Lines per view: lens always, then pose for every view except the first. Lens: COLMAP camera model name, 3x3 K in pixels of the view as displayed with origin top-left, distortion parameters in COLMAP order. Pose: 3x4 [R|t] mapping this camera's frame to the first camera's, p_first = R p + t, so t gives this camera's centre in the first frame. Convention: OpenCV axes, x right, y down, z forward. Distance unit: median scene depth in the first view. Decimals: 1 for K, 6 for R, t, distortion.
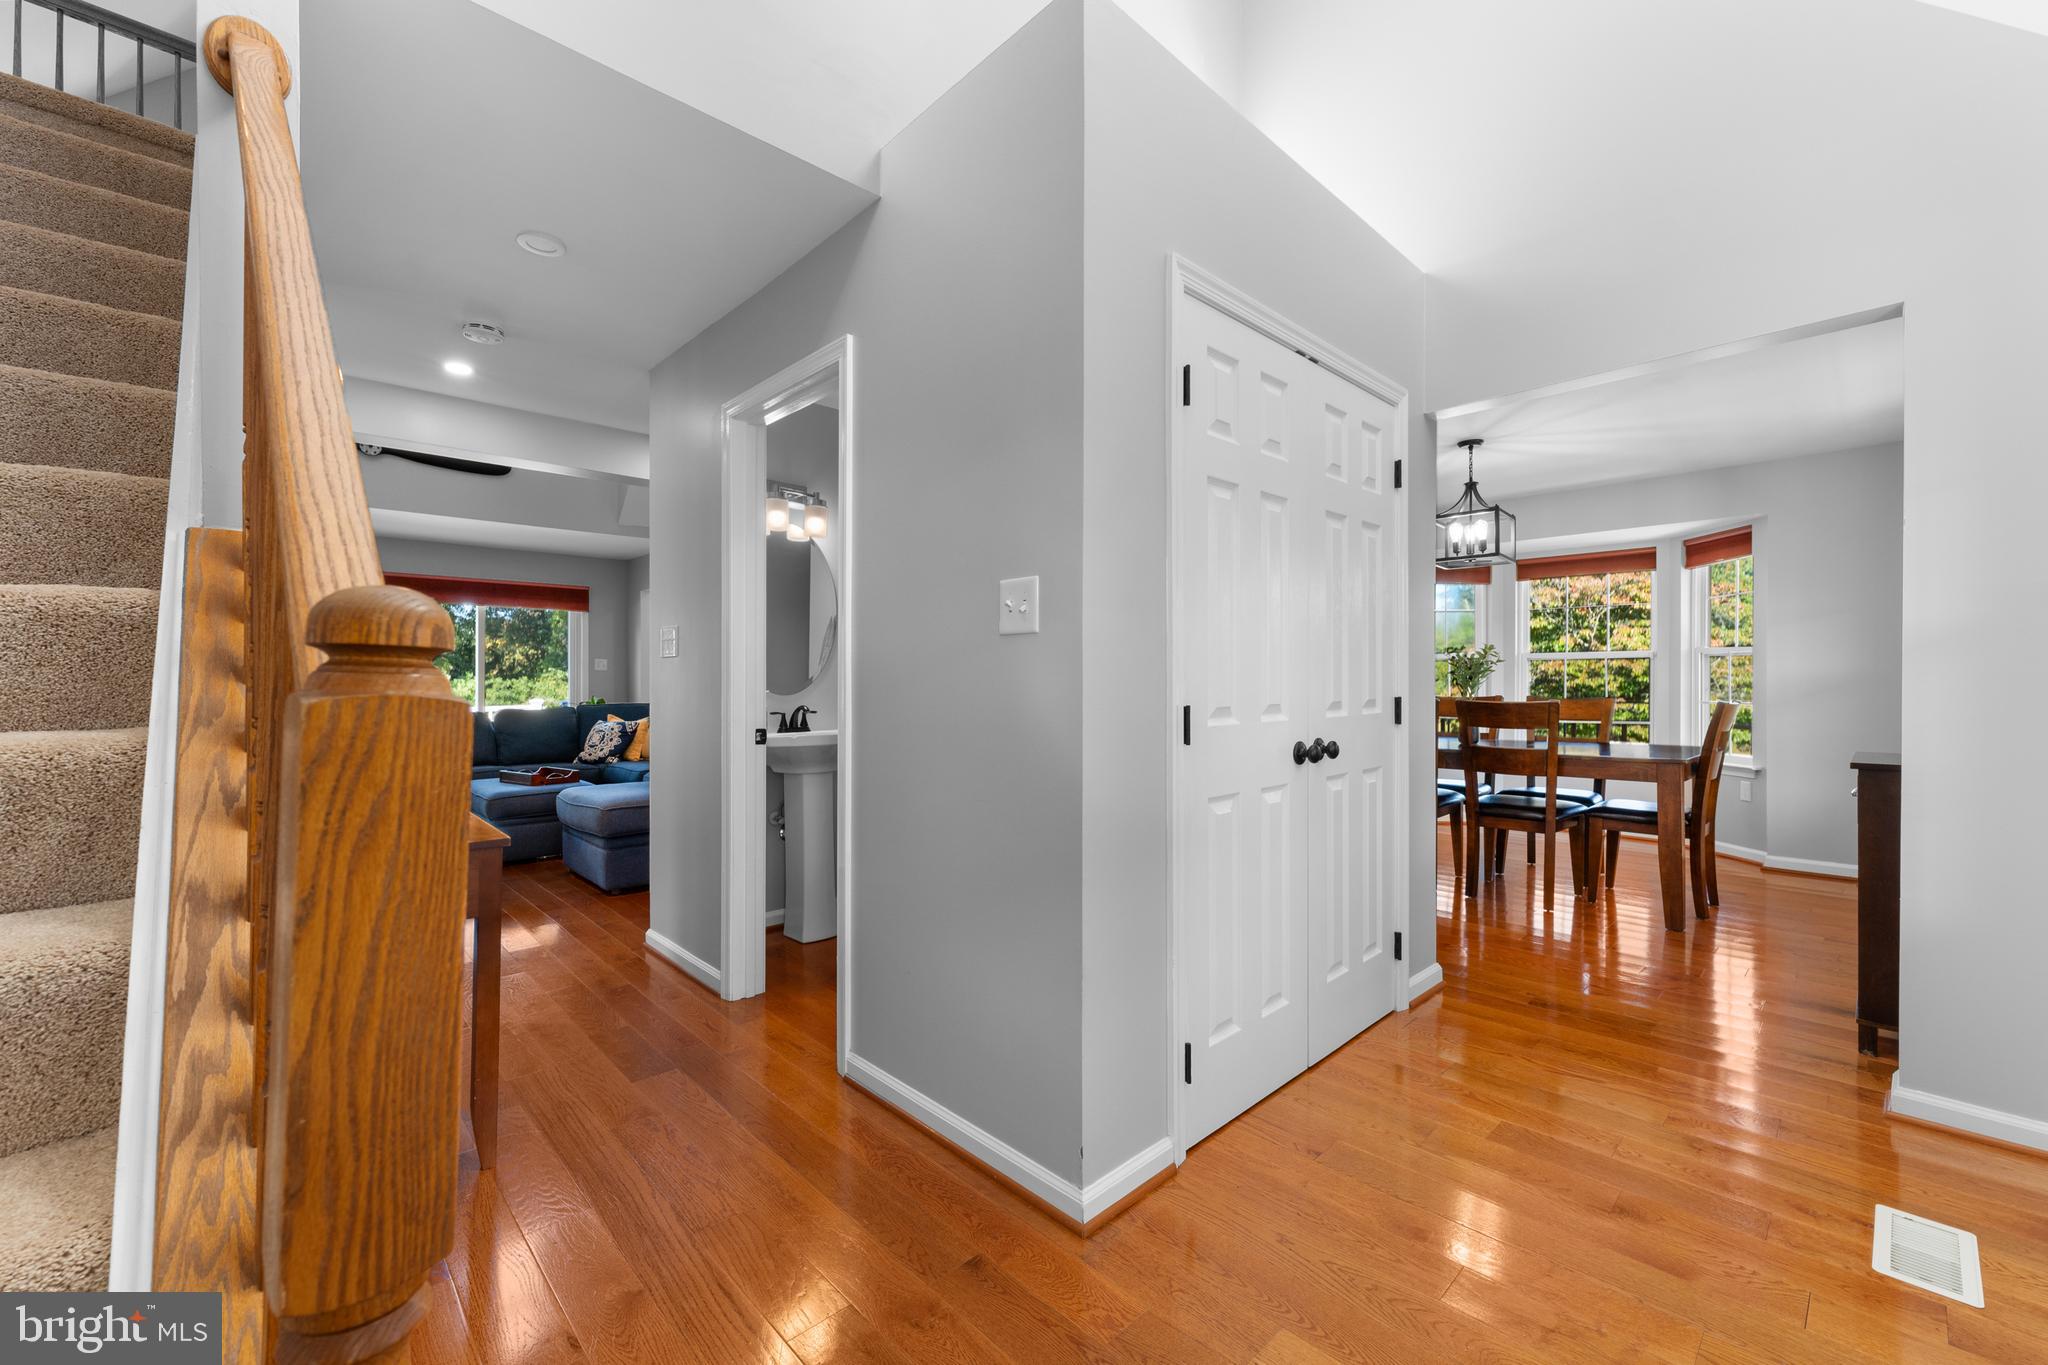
lens RADIAL K [[825.4, 0, 1020.0], [0, 825.4, 681.5], [0, 0, 1]] dist [0.000013, -0.000049]
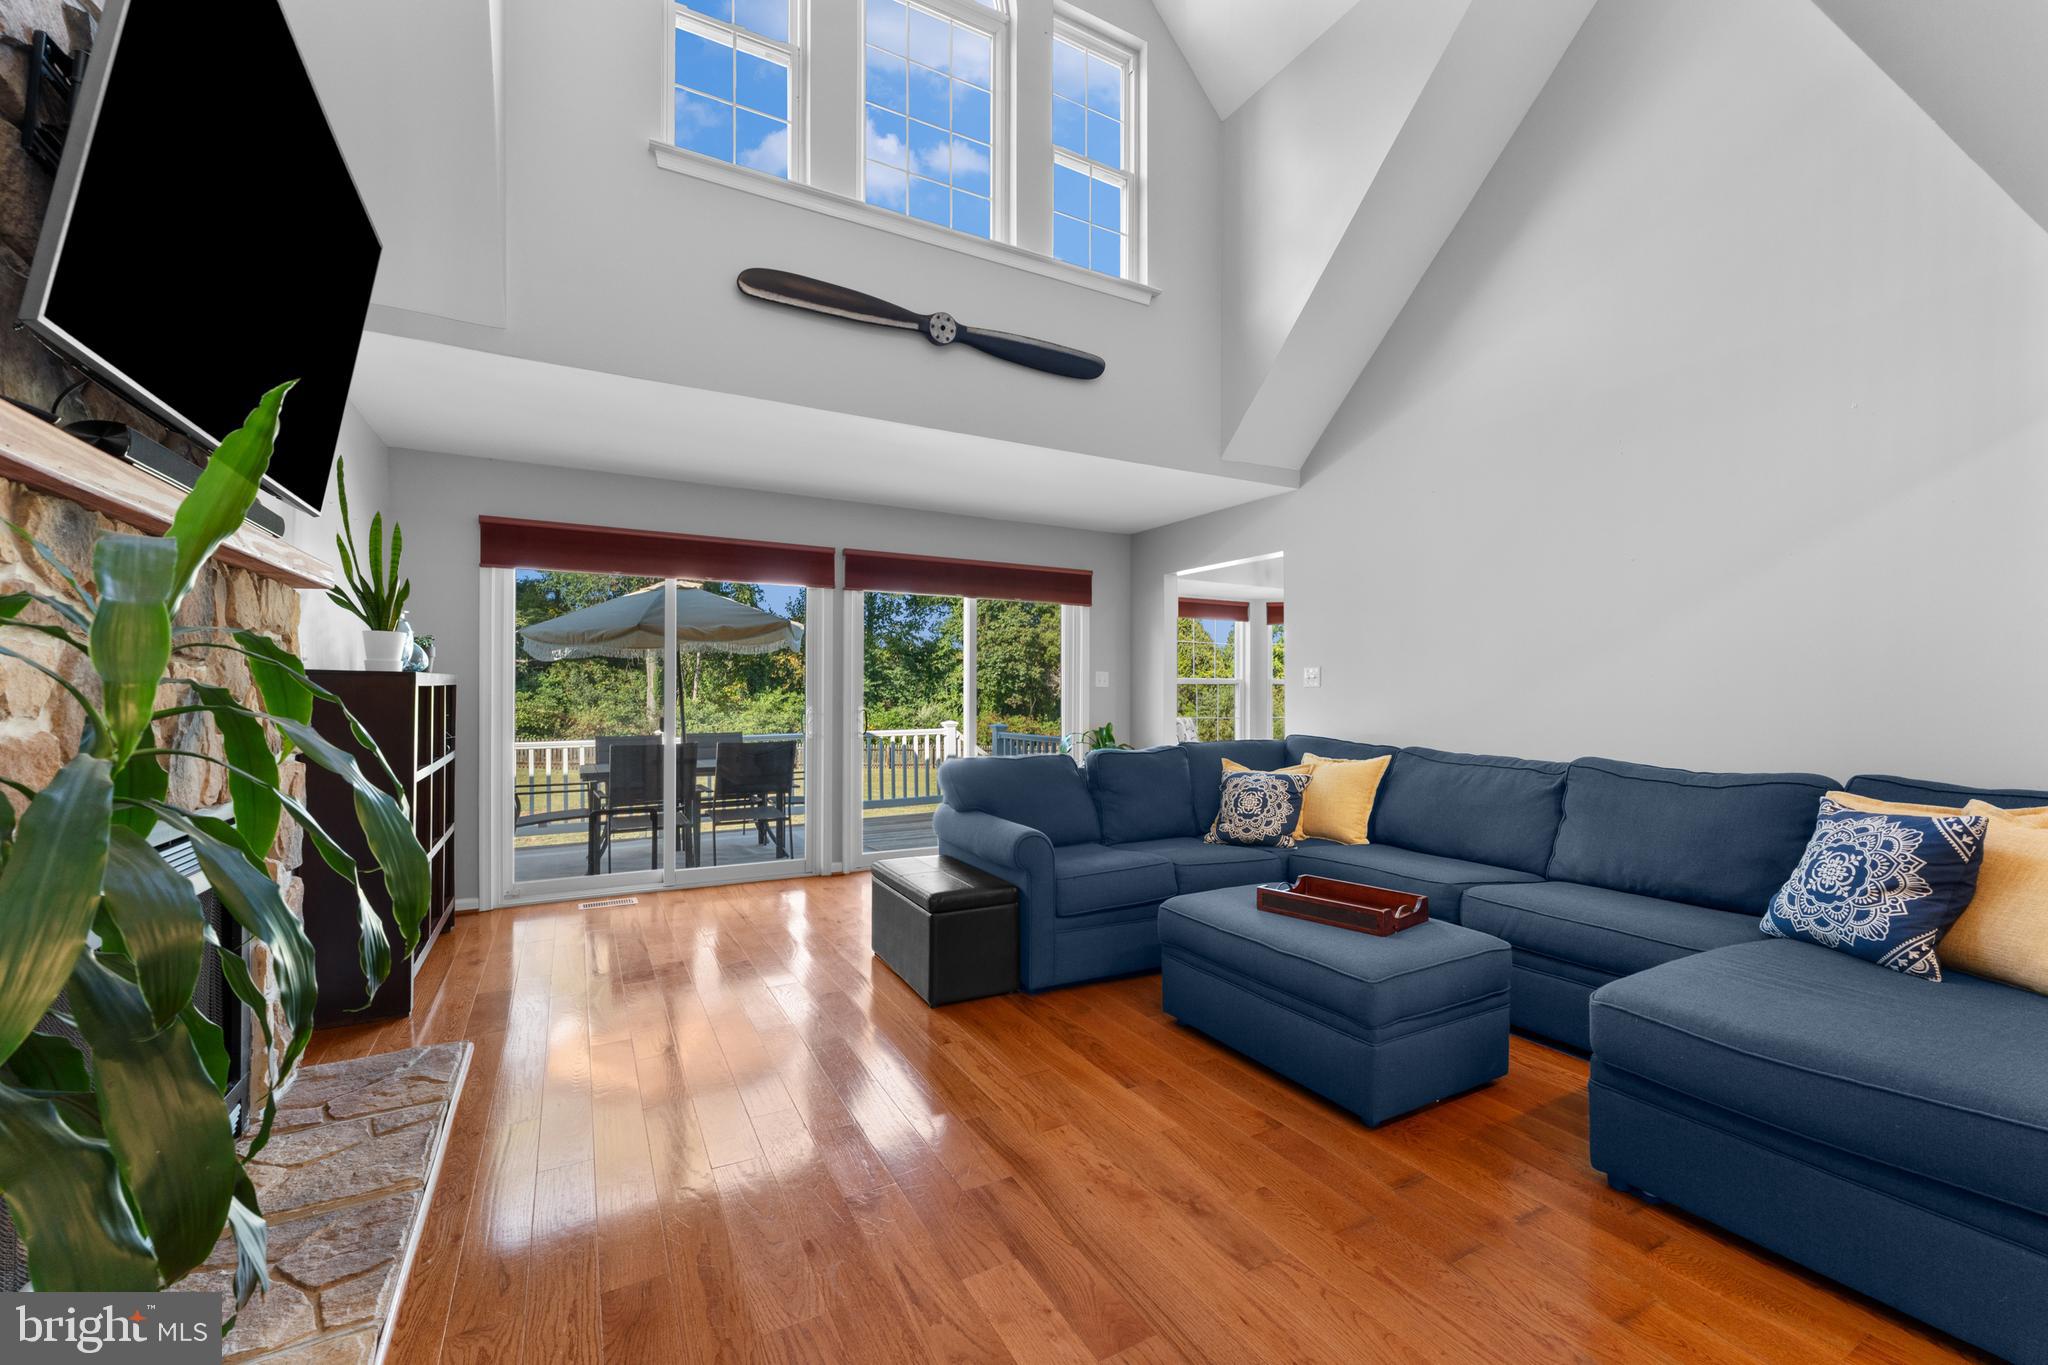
lens RADIAL K [[824.4, 0, 1017.6], [0, 824.4, 688.7], [0, 0, 1]] dist [-0.000468, 0.000027]
pose [[0.965909, 0.002039, -0.258875, -0.905296], [-0.004261, 0.999959, -0.008024, -0.012882], [0.258848, 0.008853, 0.965877, 0.661195]]
